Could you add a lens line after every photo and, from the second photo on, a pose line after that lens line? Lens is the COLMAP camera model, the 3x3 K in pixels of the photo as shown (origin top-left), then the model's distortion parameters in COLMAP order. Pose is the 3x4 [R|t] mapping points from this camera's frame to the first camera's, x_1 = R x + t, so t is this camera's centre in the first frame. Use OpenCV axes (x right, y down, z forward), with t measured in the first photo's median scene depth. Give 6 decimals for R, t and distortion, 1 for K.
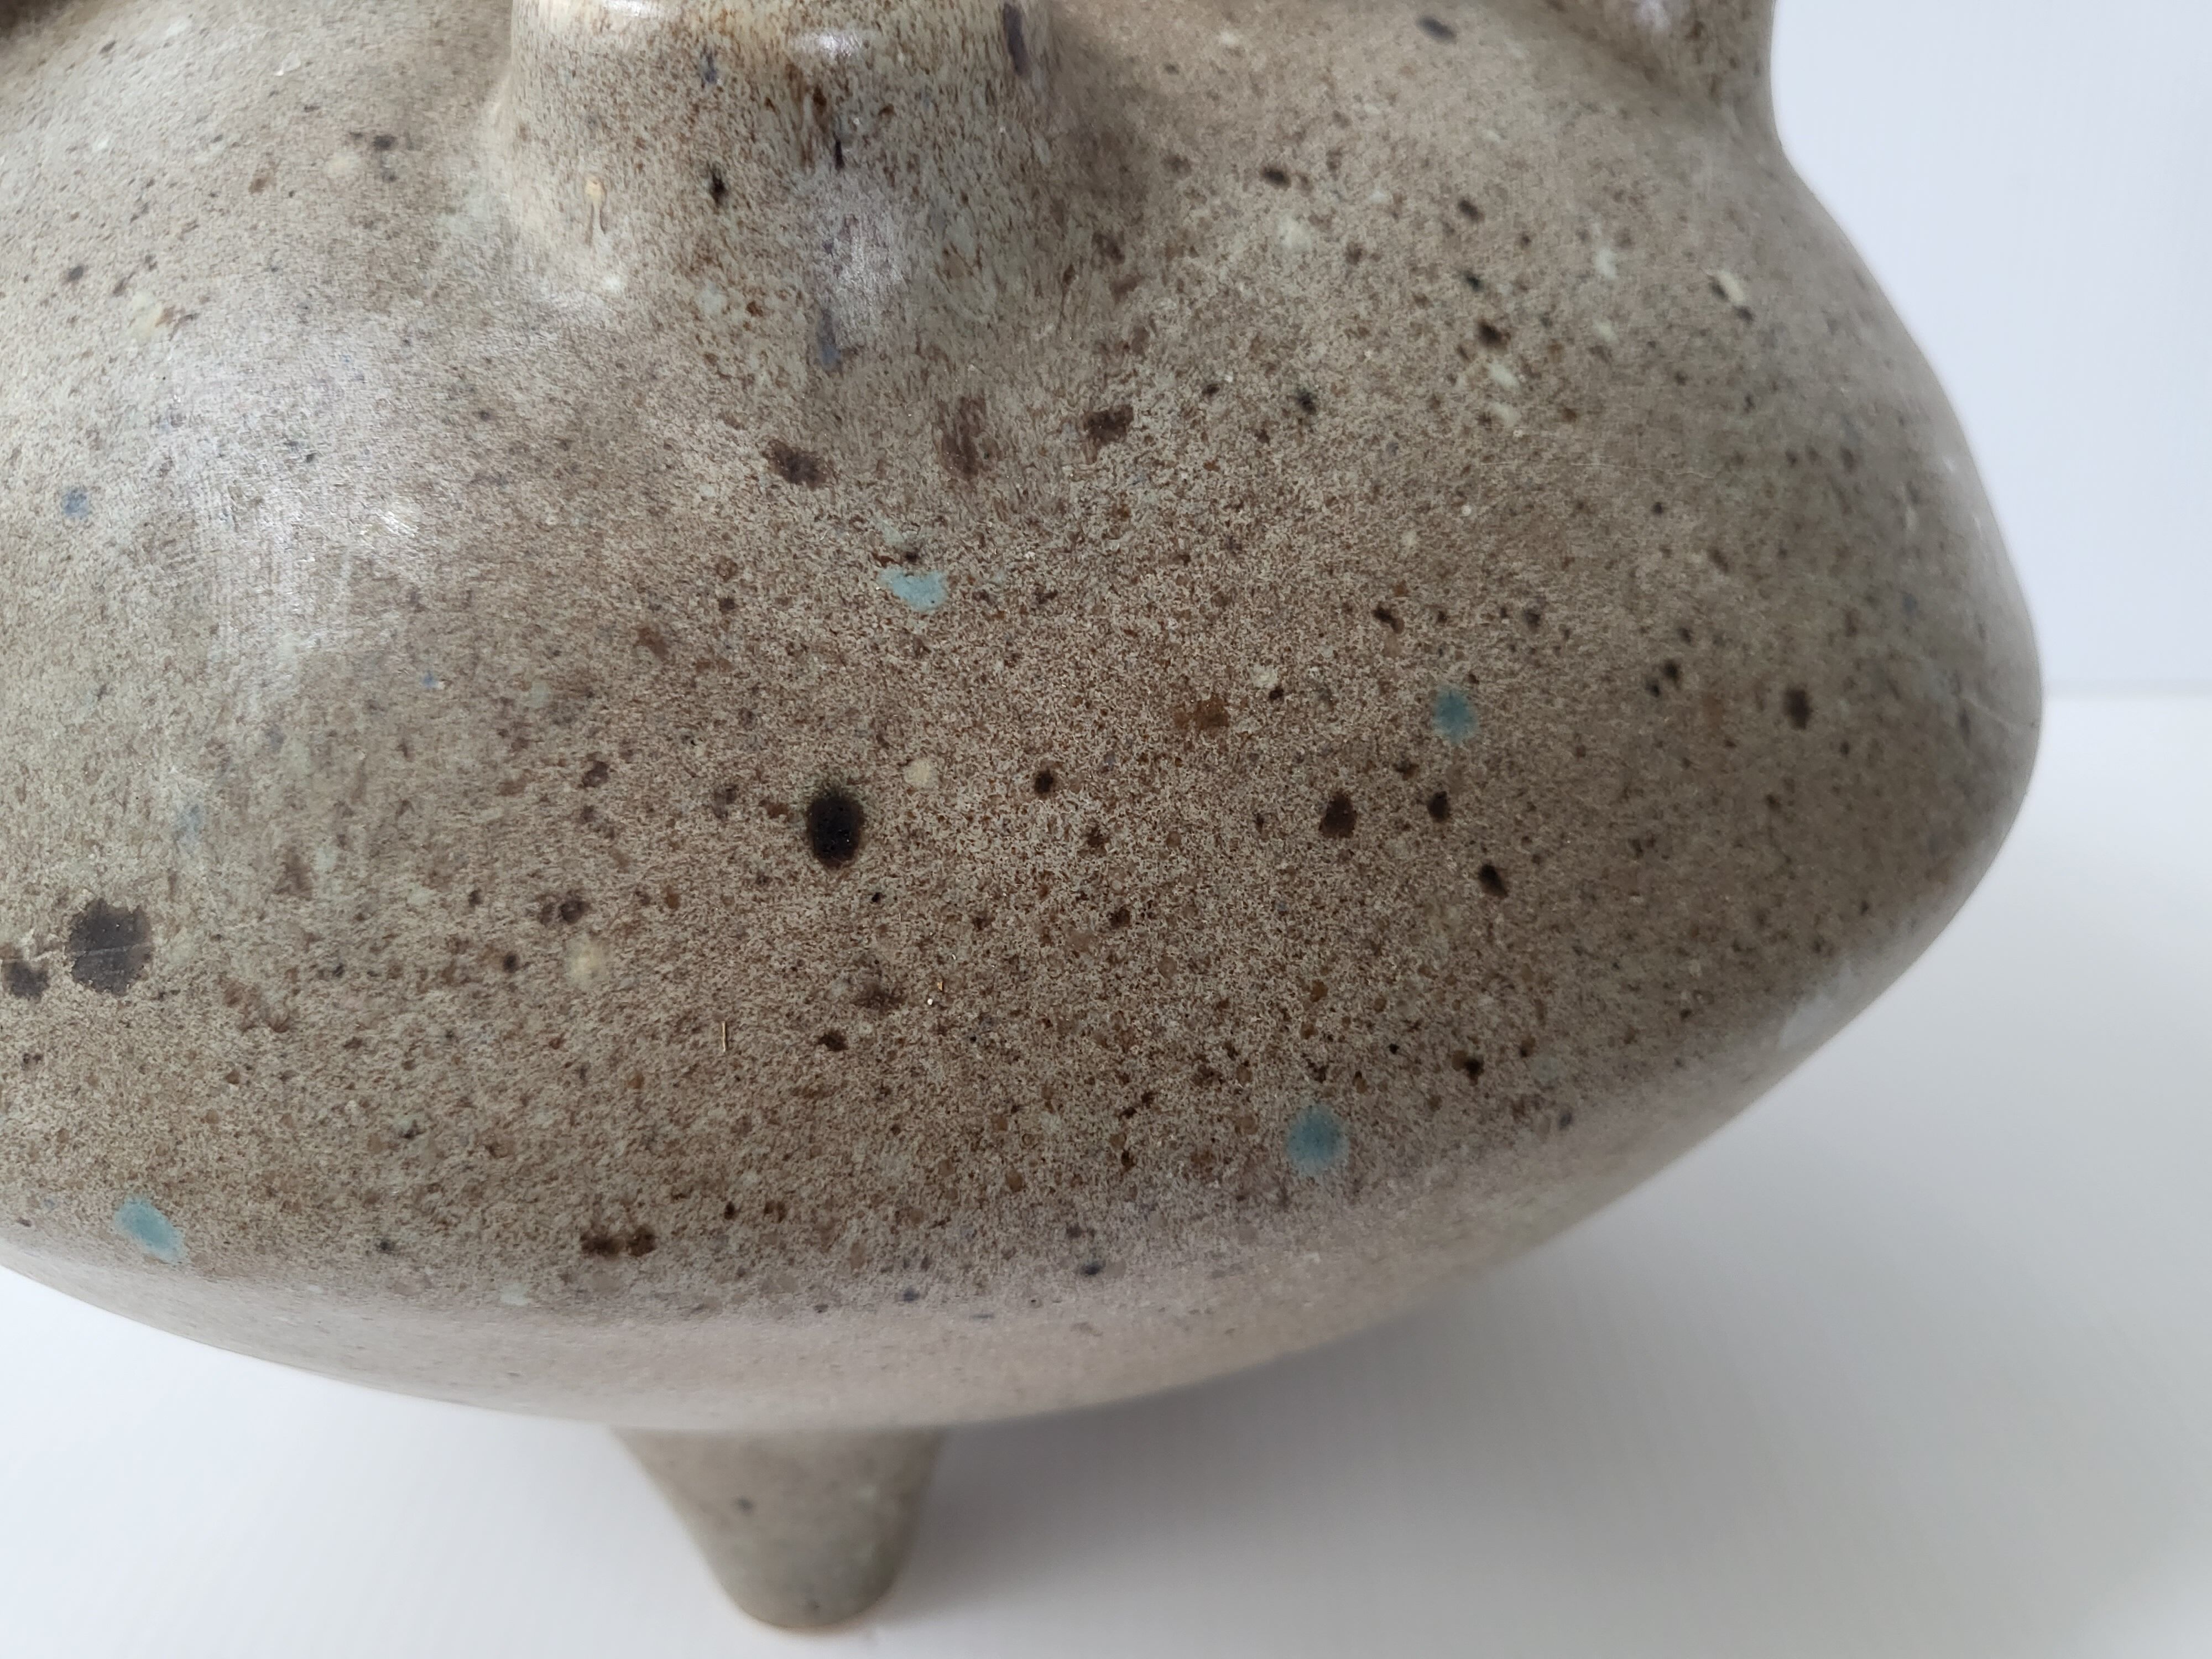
lens RADIAL K [[1773.8, 0, 1091.4], [0, 1773.8, 831.9], [0, 0, 1]] dist [-0.068203, 0.082639]
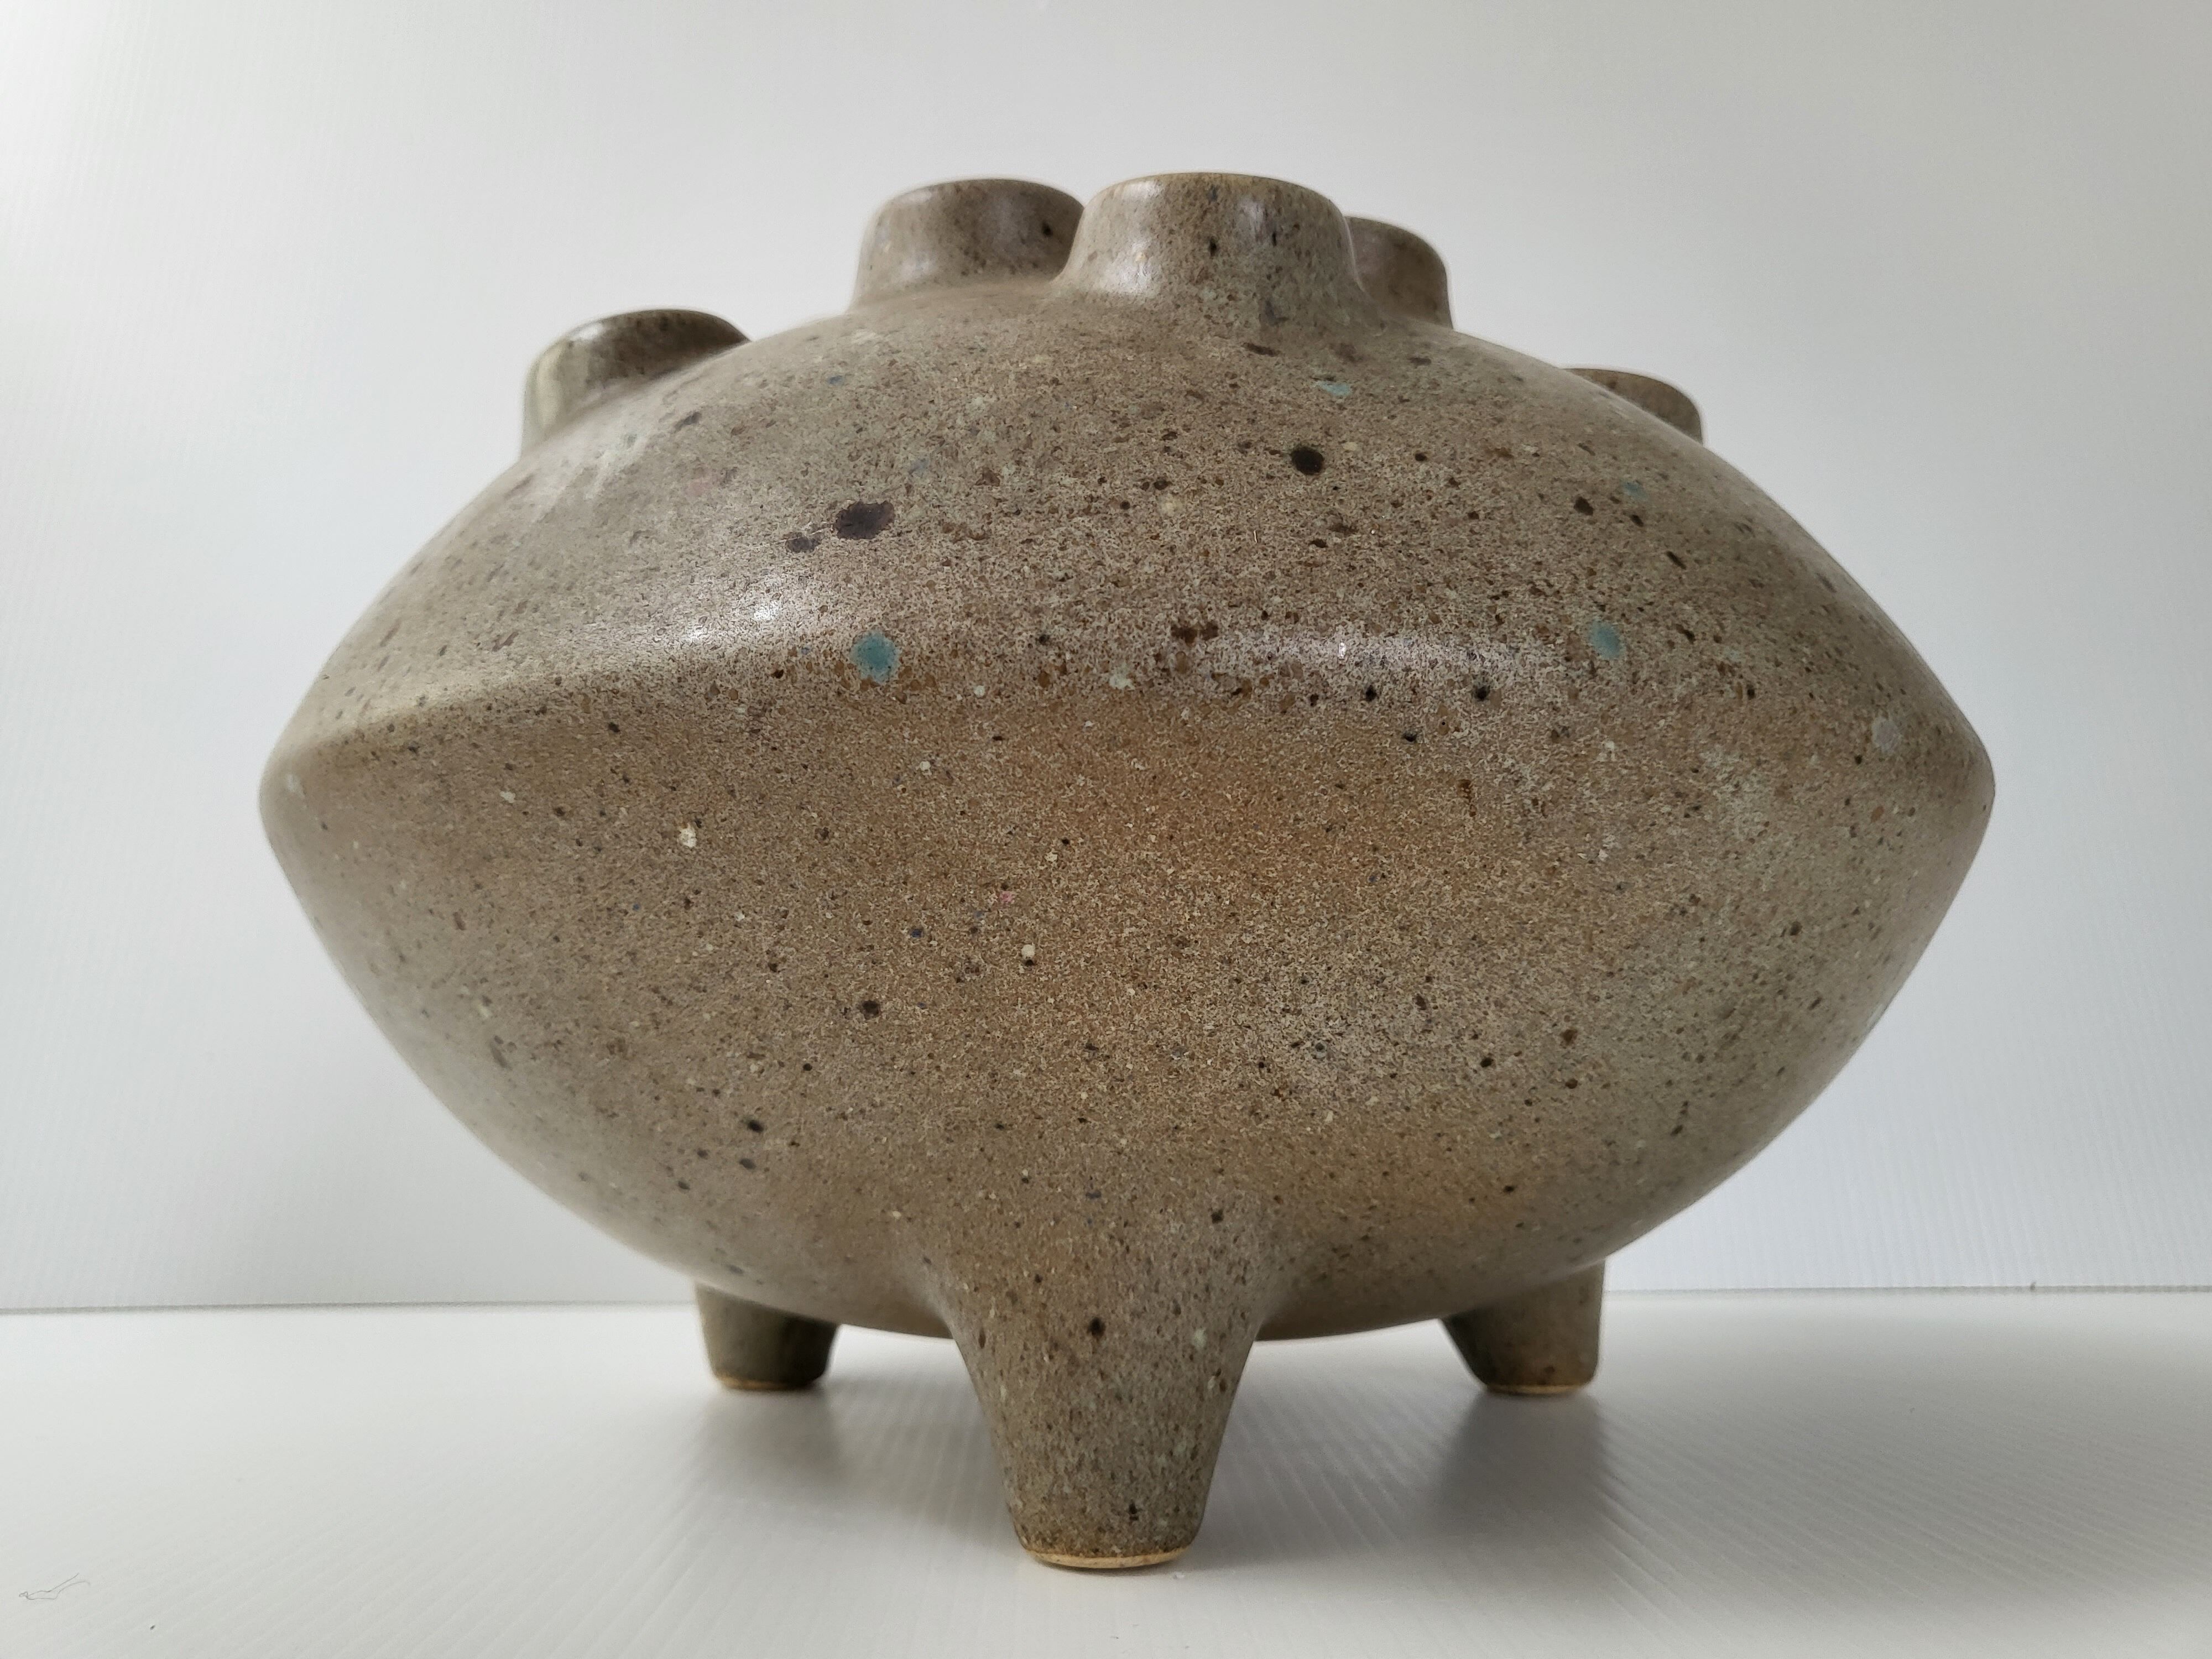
lens RADIAL K [[1773.8, 0, 1089.1], [0, 1773.8, 832.4], [0, 0, 1]] dist [-0.068203, 0.082639]
pose [[0.998956, 0.018625, 0.041719, -0.411552], [0.009578, 0.807464, -0.589840, 1.271947], [-0.044673, 0.589623, 0.806442, -0.171503]]
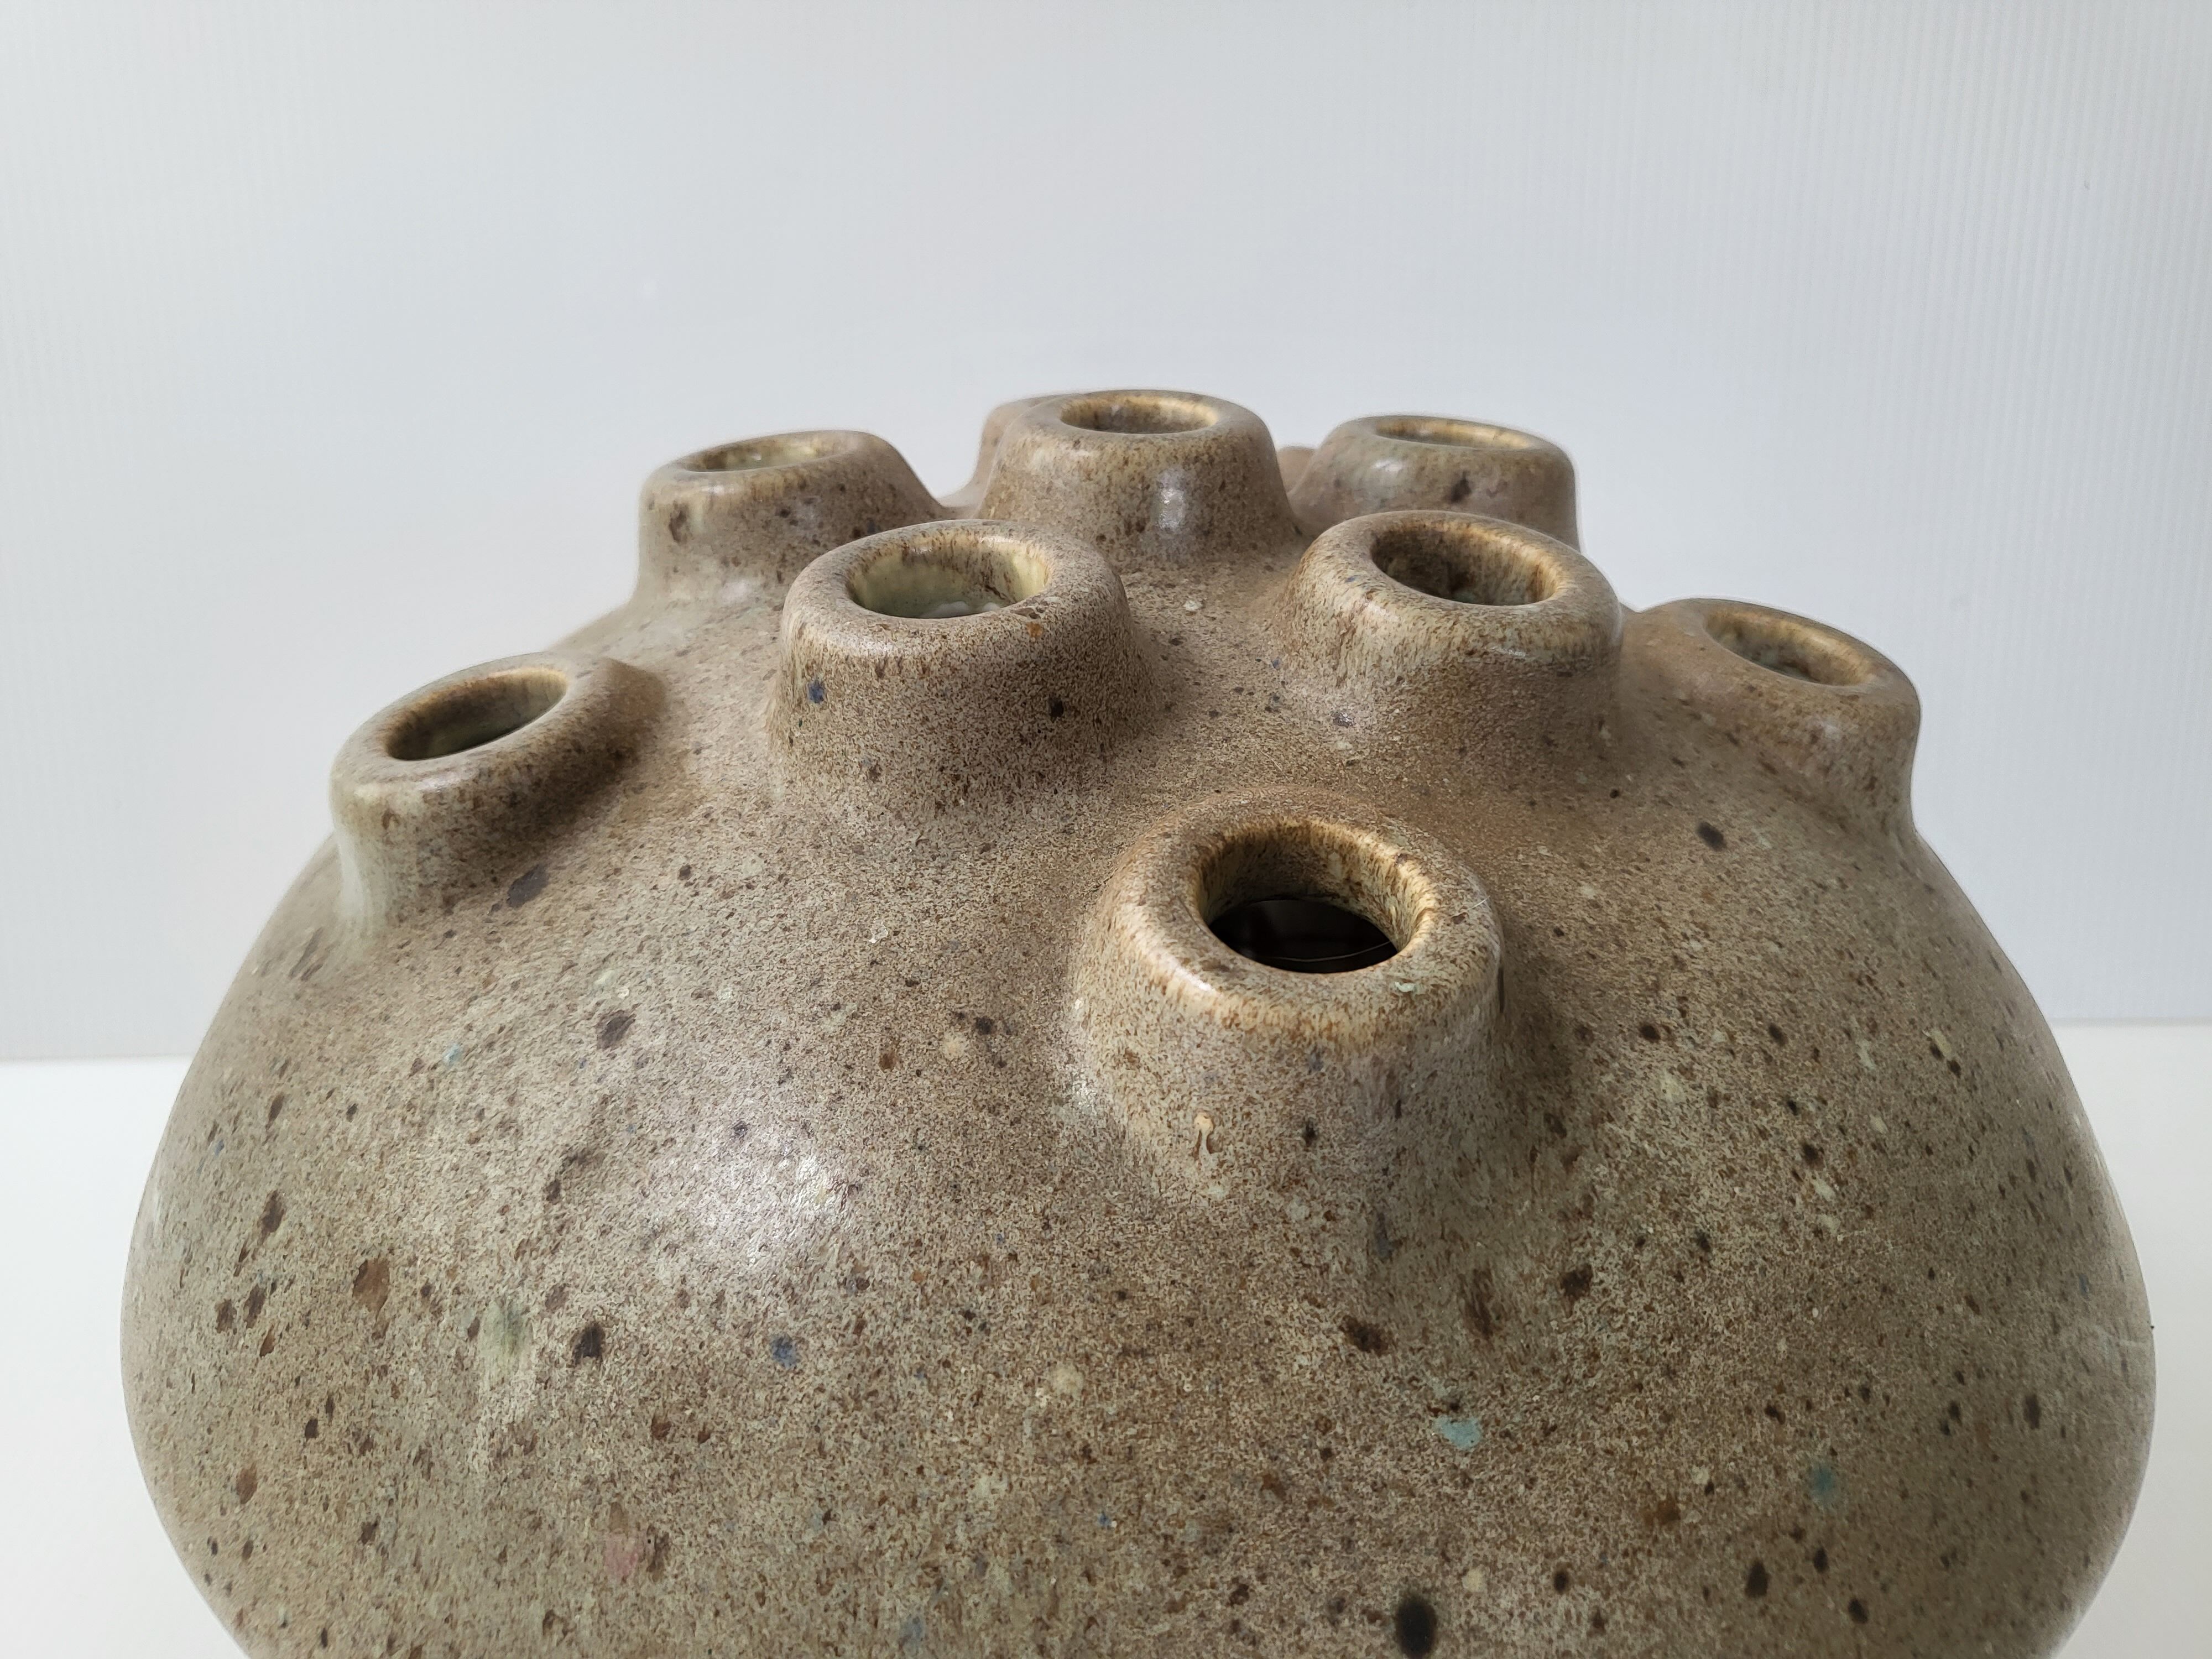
lens RADIAL K [[1773.8, 0, 1091.8], [0, 1773.8, 806.6], [0, 0, 1]] dist [-0.068203, 0.082639]
pose [[0.997344, -0.002494, 0.072798, -0.469788], [0.008746, 0.996284, -0.085687, -0.494690], [-0.072314, 0.086096, 0.993659, -0.346943]]
